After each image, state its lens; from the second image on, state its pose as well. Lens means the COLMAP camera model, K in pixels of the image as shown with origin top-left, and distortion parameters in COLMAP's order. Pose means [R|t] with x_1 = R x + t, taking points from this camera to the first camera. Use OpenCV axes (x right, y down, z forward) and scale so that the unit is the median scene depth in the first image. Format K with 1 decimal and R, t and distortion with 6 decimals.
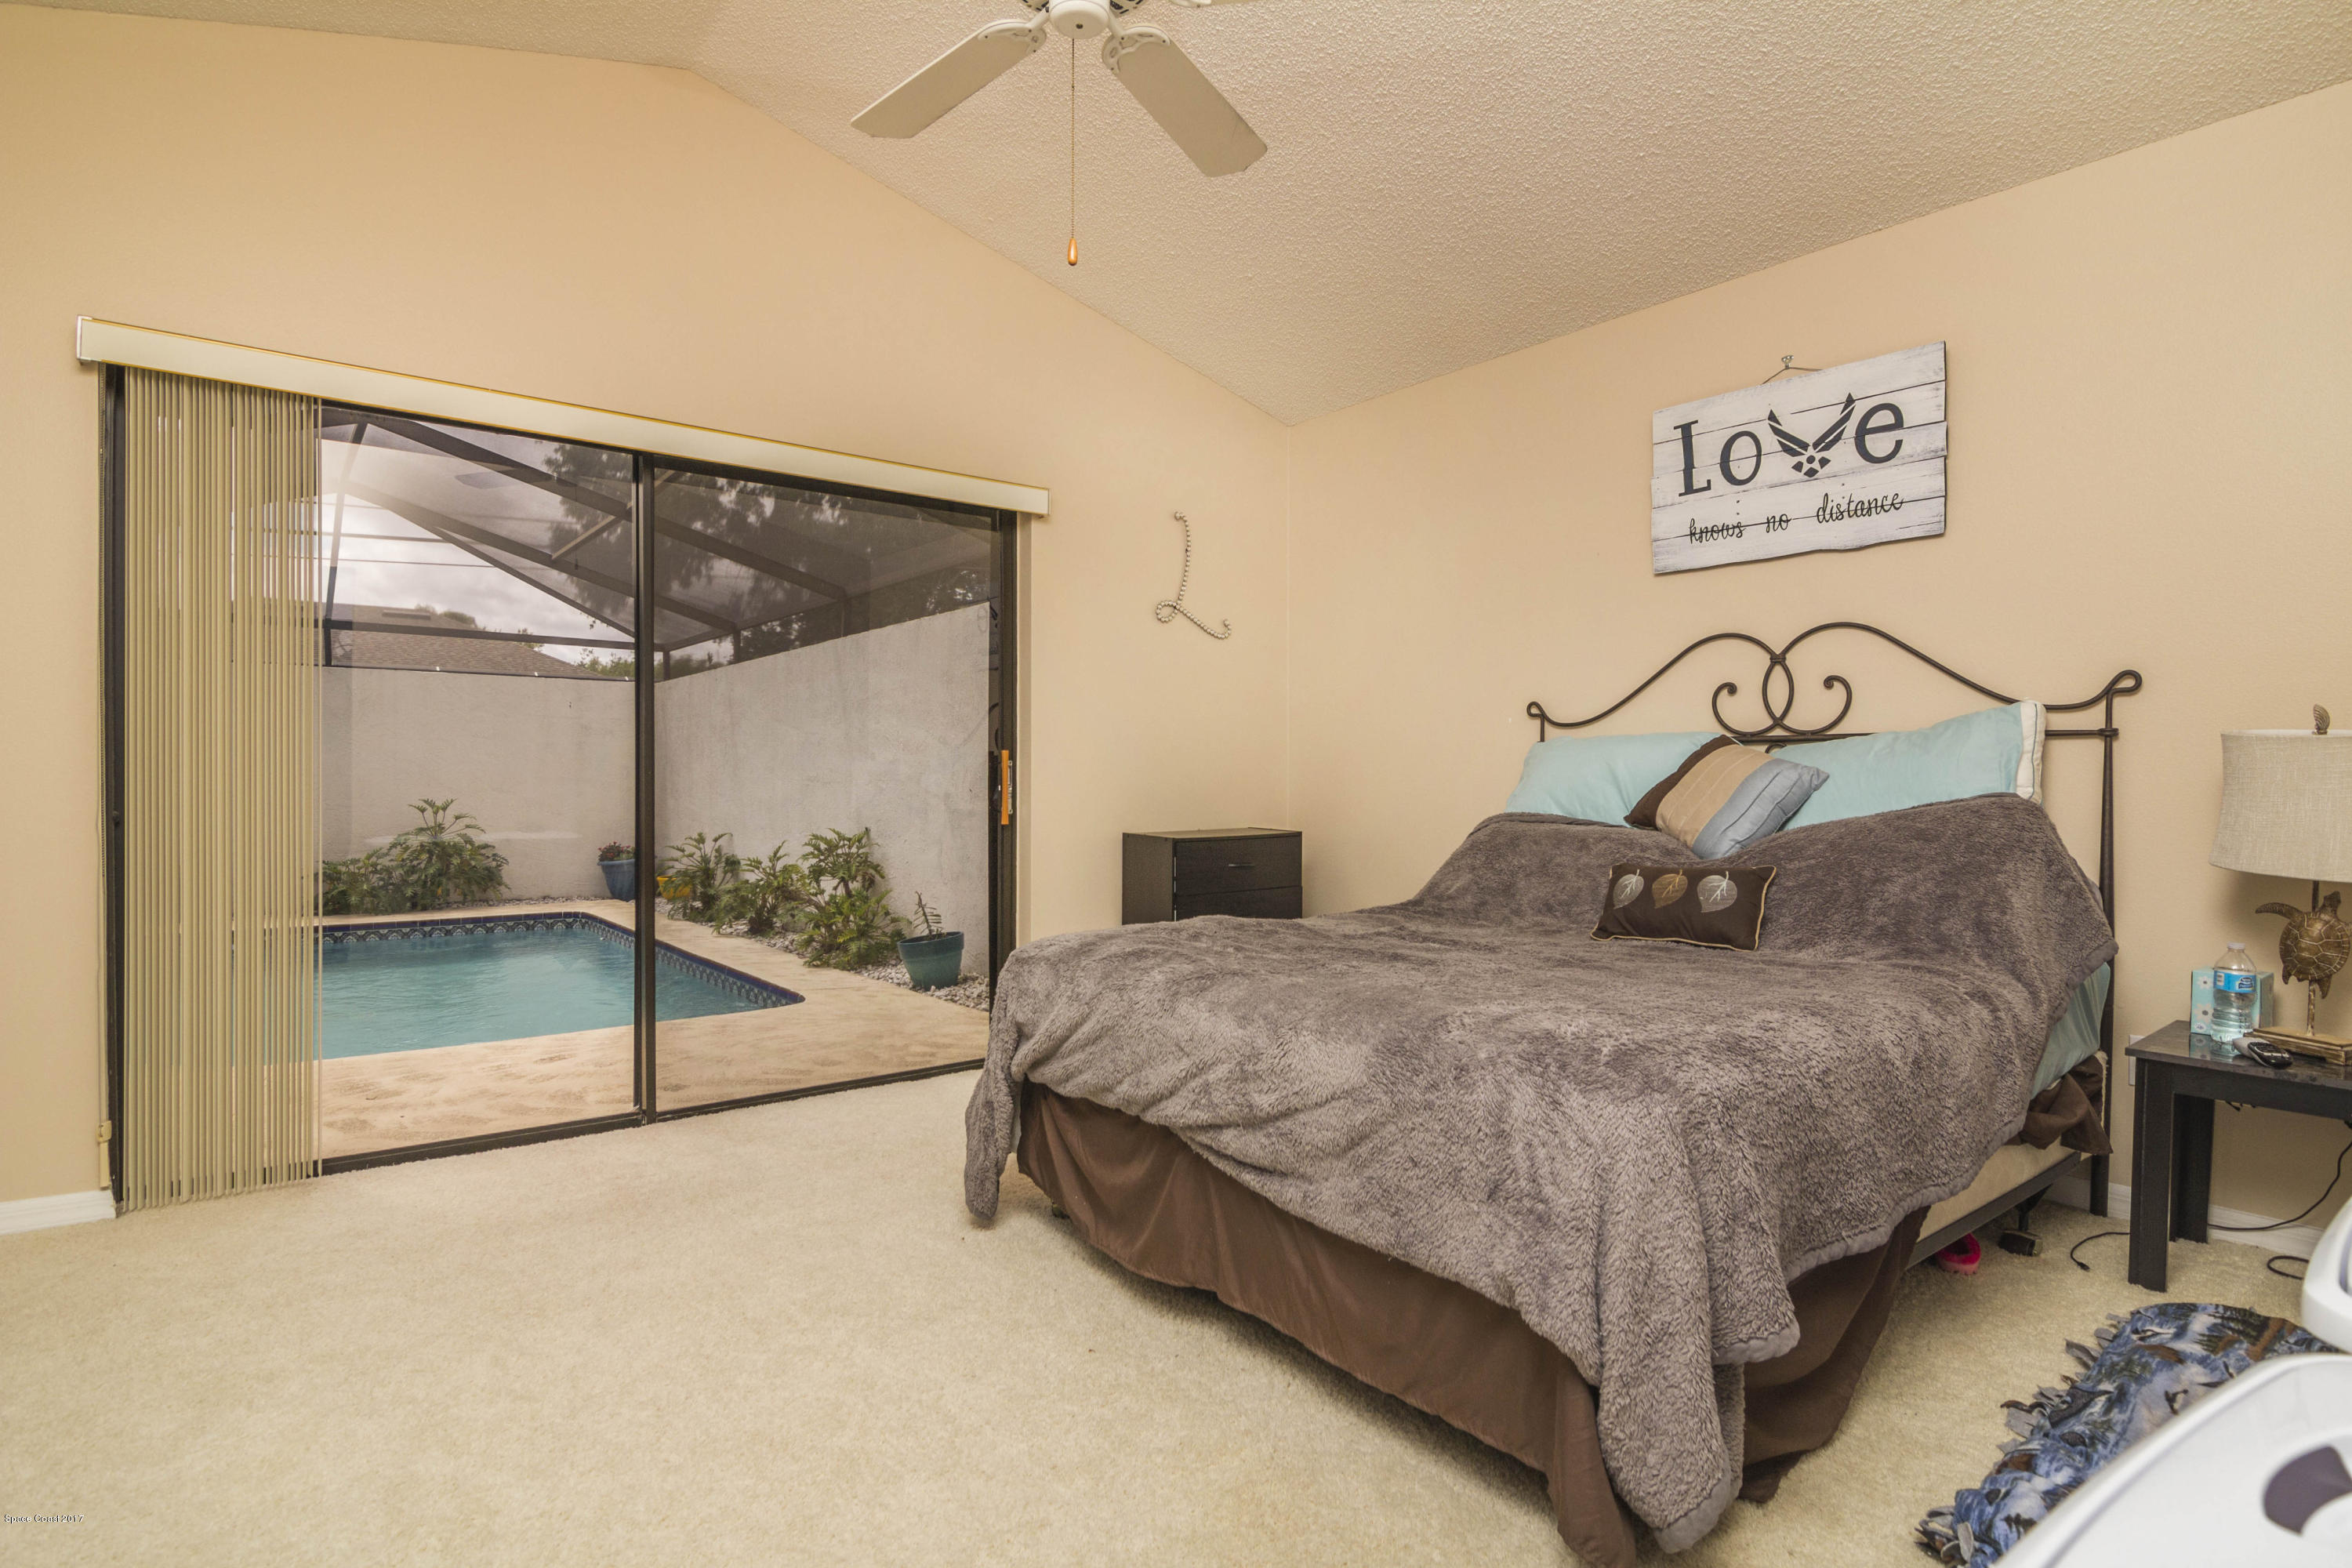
lens RADIAL K [[1247.2, 0, 1187.2], [0, 1247.2, 776.1], [0, 0, 1]] dist [0.005058, 0.000516]
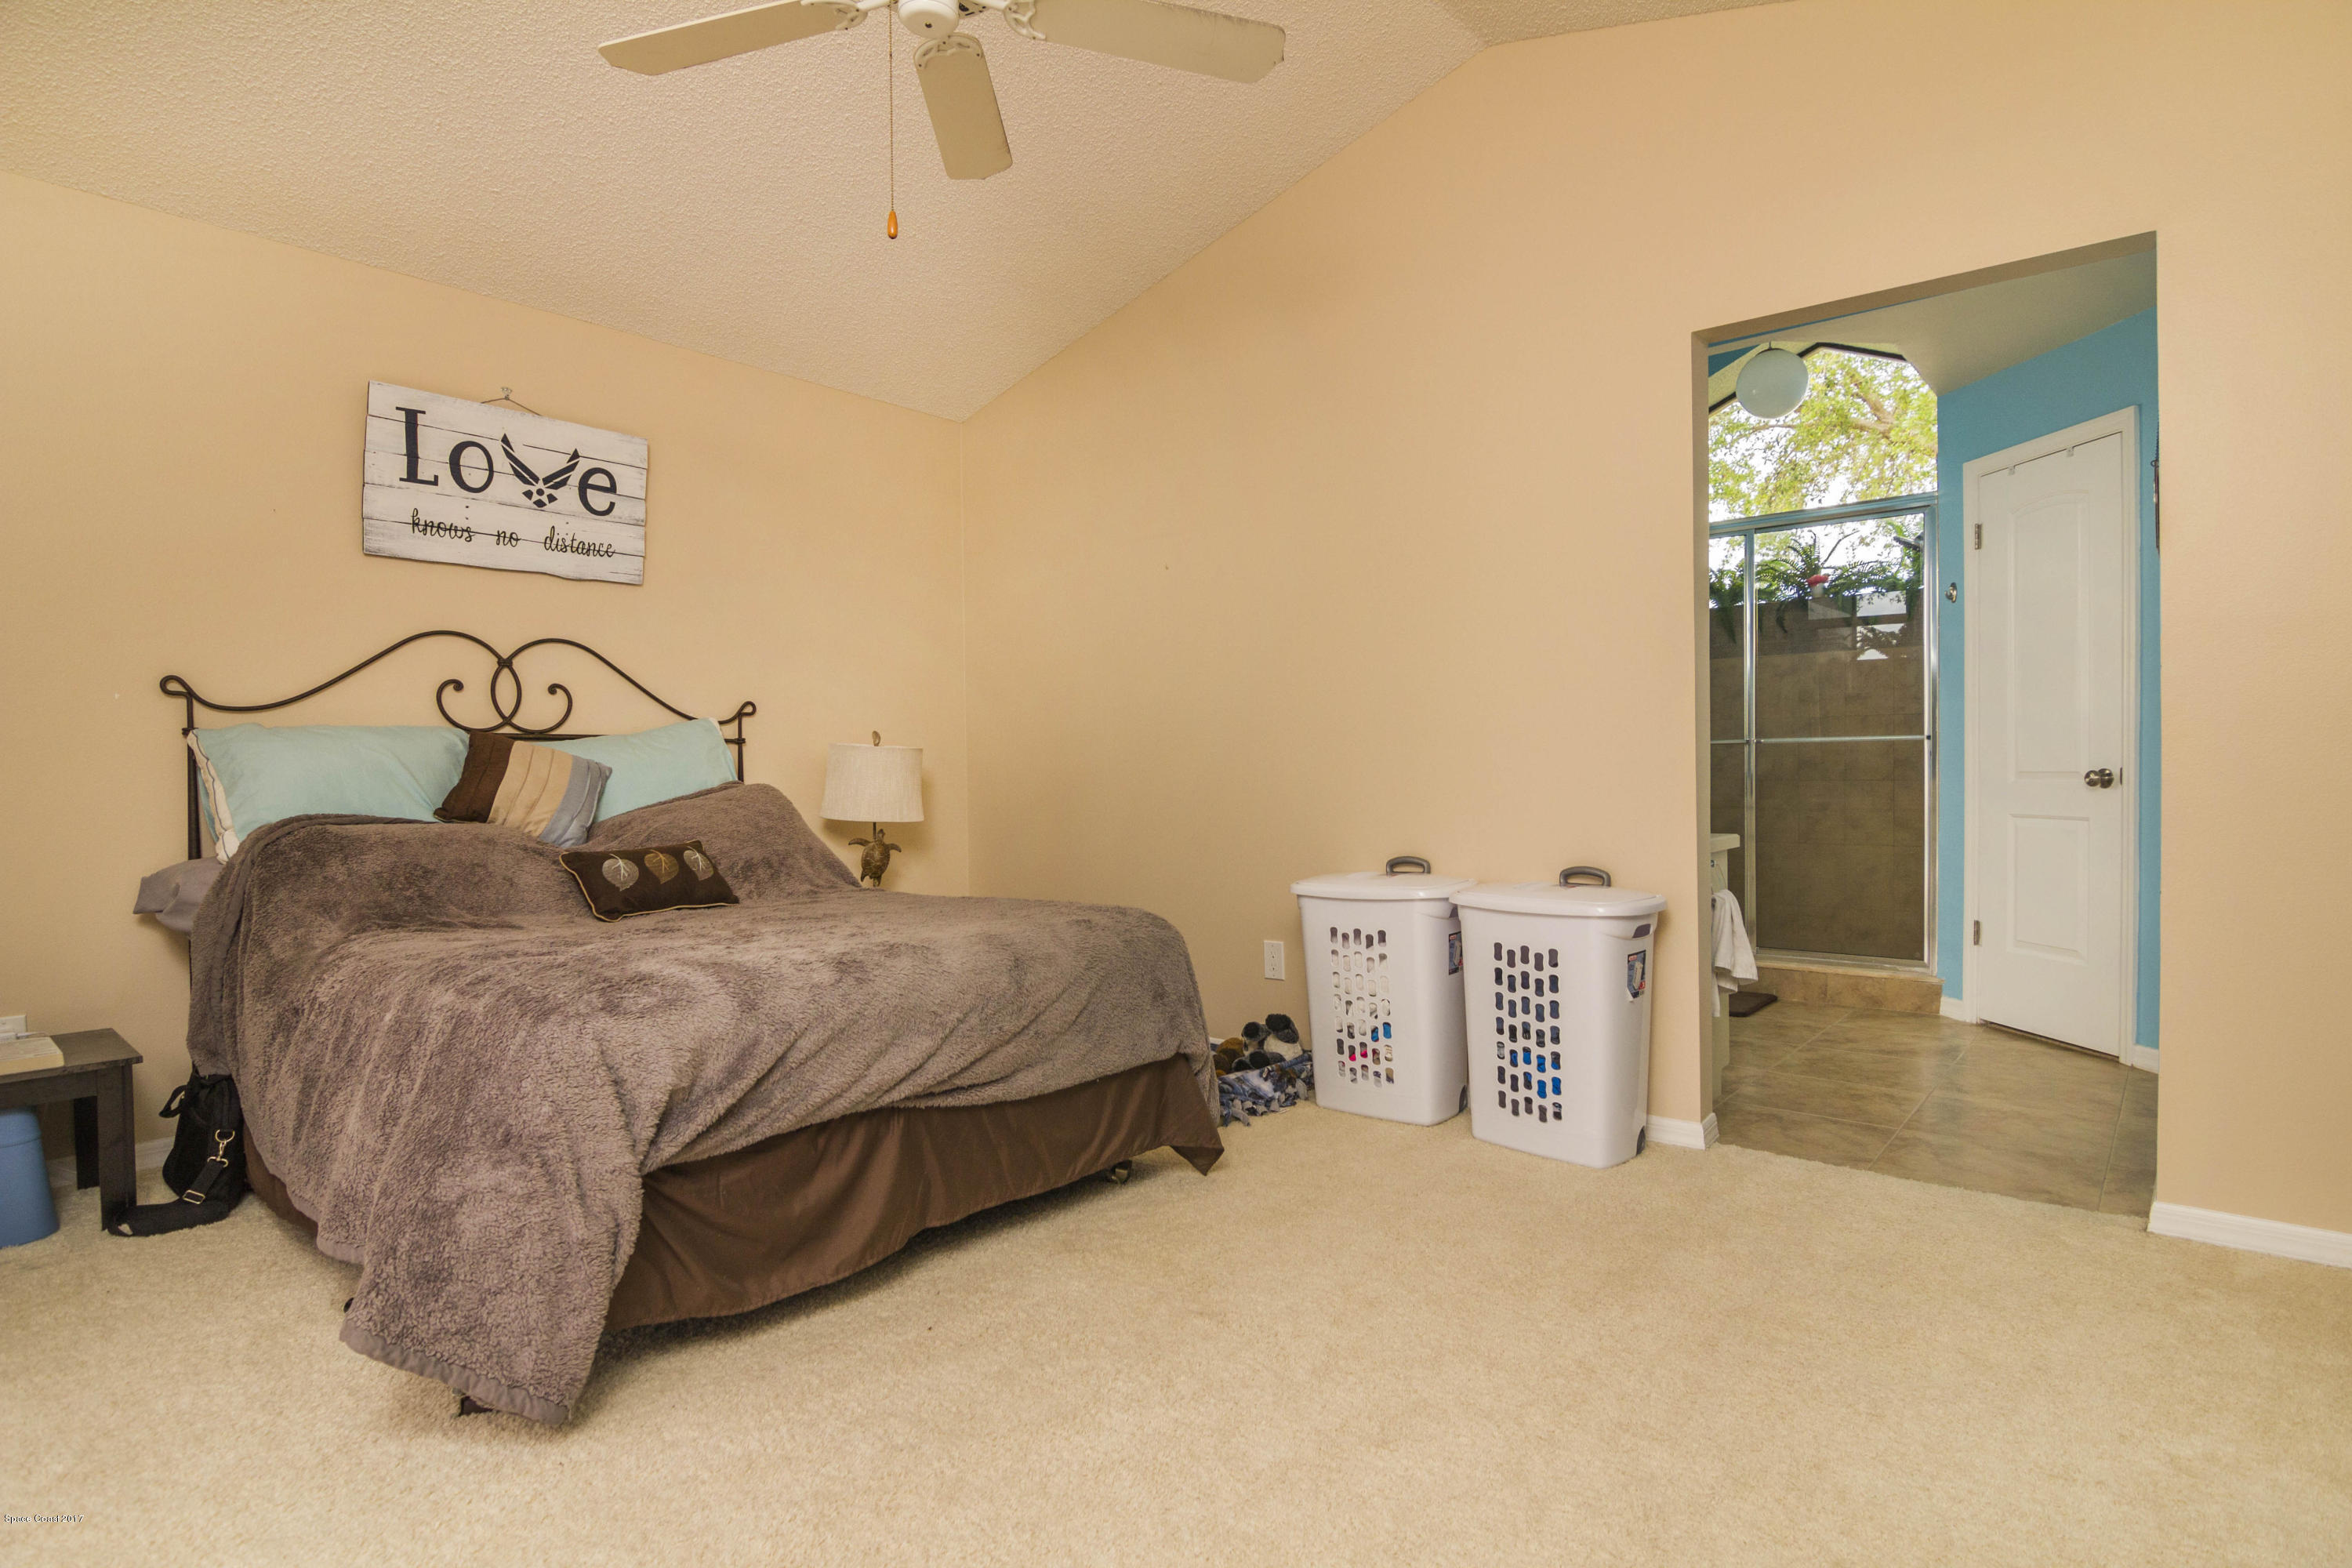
lens RADIAL K [[1247.2, 0, 1188.5], [0, 1247.2, 786.0], [0, 0, 1]] dist [0.005058, 0.000516]
pose [[-0.212029, -0.012329, 0.977186, -0.739356], [0.006716, 0.999878, 0.014072, 0.002511], [-0.977240, 0.009547, -0.211920, 0.662693]]
